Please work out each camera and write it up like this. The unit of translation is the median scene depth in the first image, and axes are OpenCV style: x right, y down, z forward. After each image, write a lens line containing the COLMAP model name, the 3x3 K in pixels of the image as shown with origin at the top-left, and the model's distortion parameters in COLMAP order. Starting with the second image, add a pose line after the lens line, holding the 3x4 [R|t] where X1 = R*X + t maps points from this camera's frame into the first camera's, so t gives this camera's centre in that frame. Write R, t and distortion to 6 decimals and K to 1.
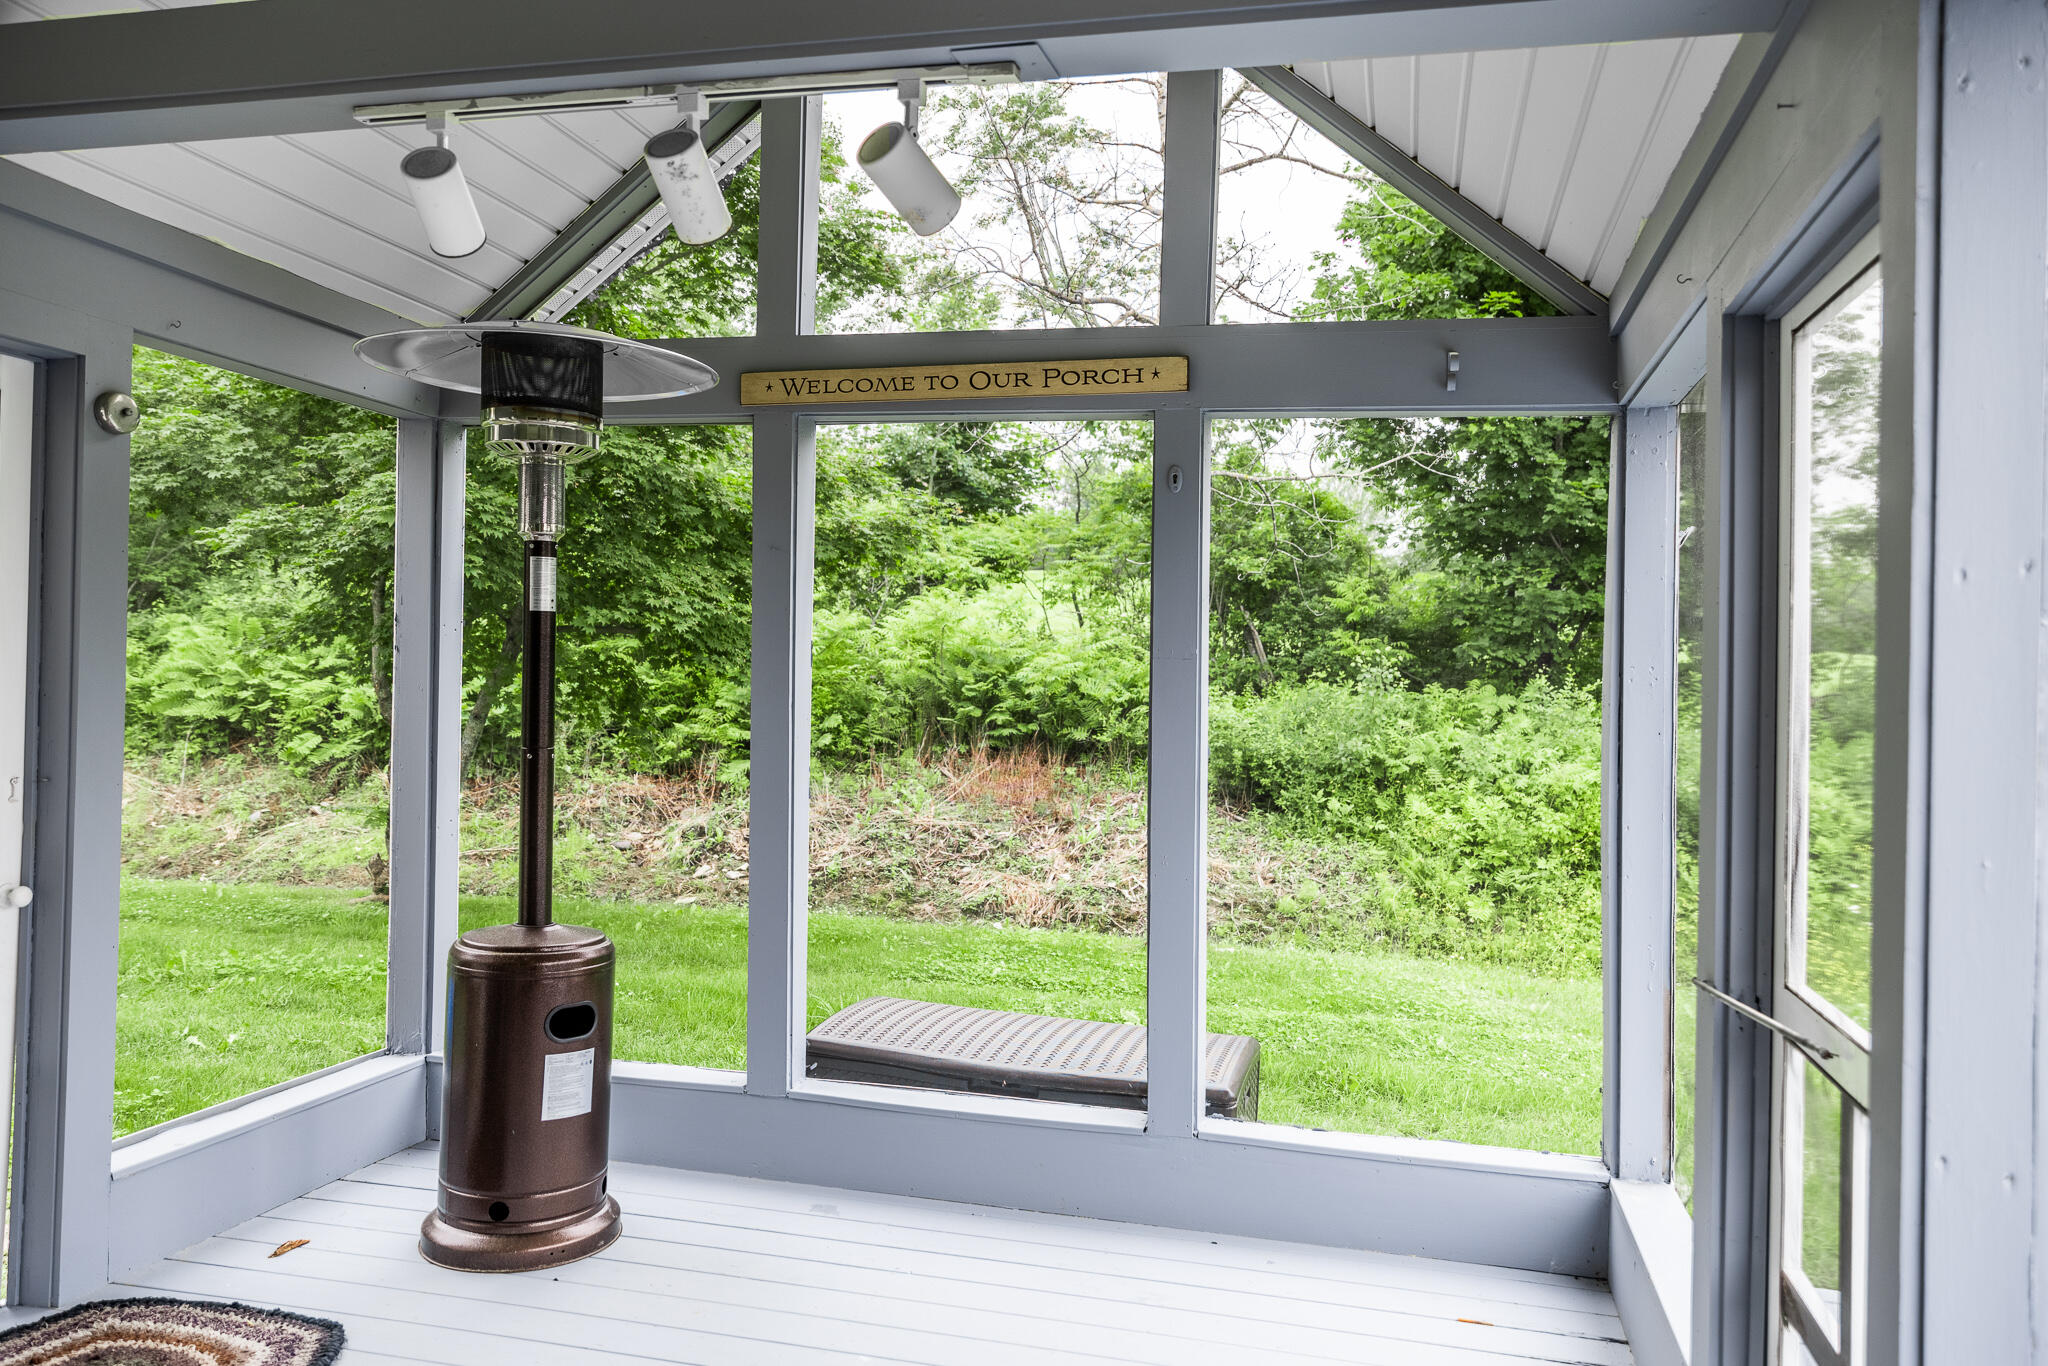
lens RADIAL K [[1379.3, 0, 1007.0], [0, 1379.3, 694.6], [0, 0, 1]] dist [0.009937, 0.000332]
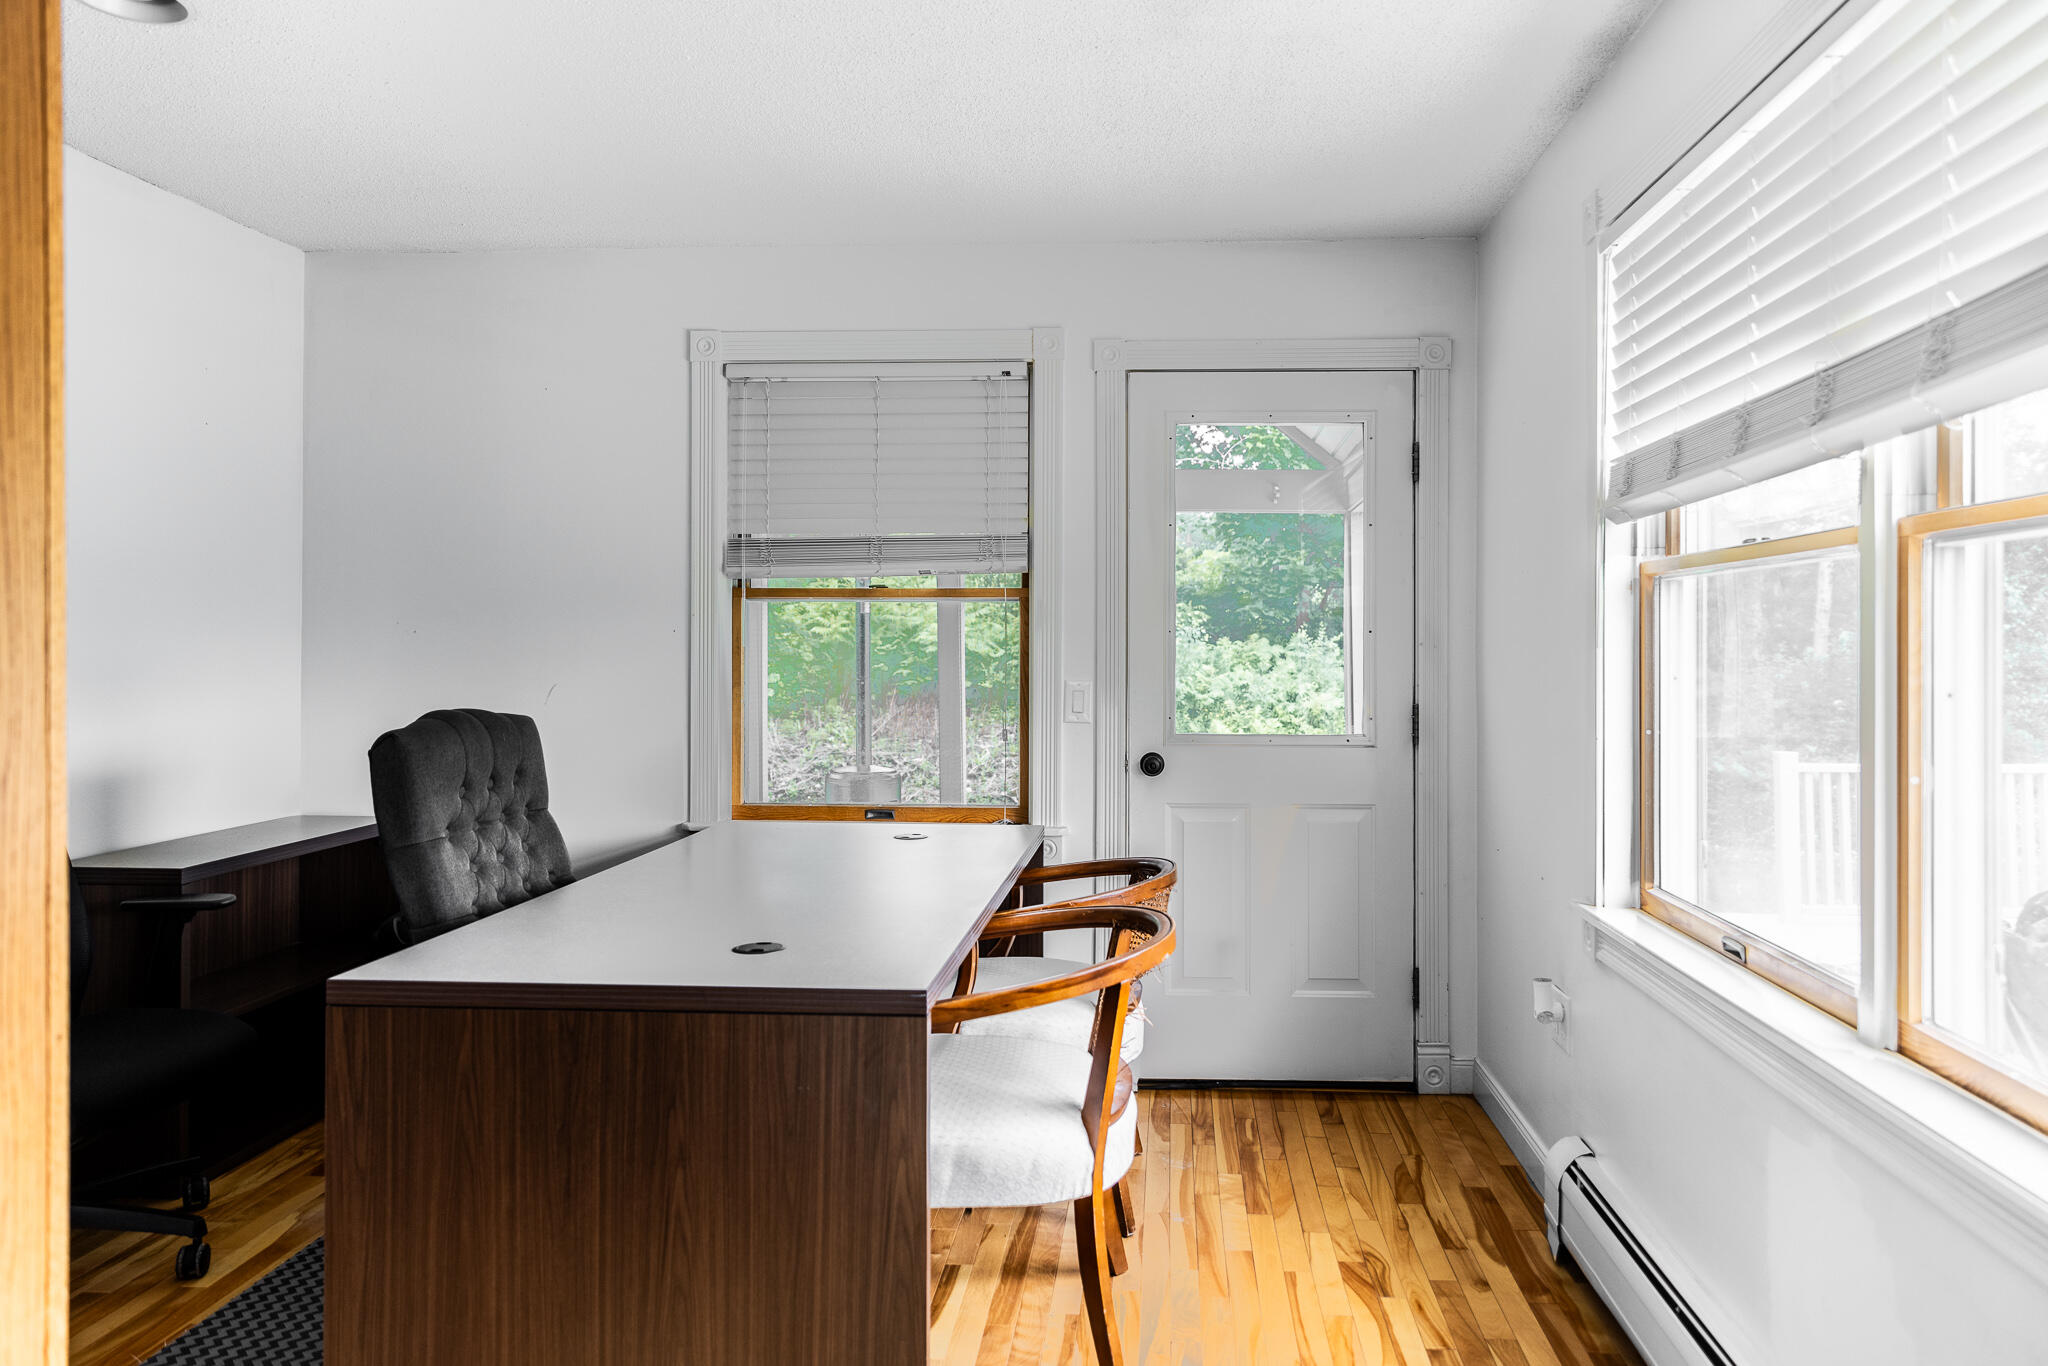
lens RADIAL K [[1379.3, 0, 1035.8], [0, 1379.3, 664.8], [0, 0, 1]] dist [0.009937, 0.000332]
pose [[0.981841, -0.025447, 0.187993, -0.129021], [0.023249, 0.999633, 0.013885, -0.004692], [-0.188277, -0.009263, 0.982072, -0.291279]]
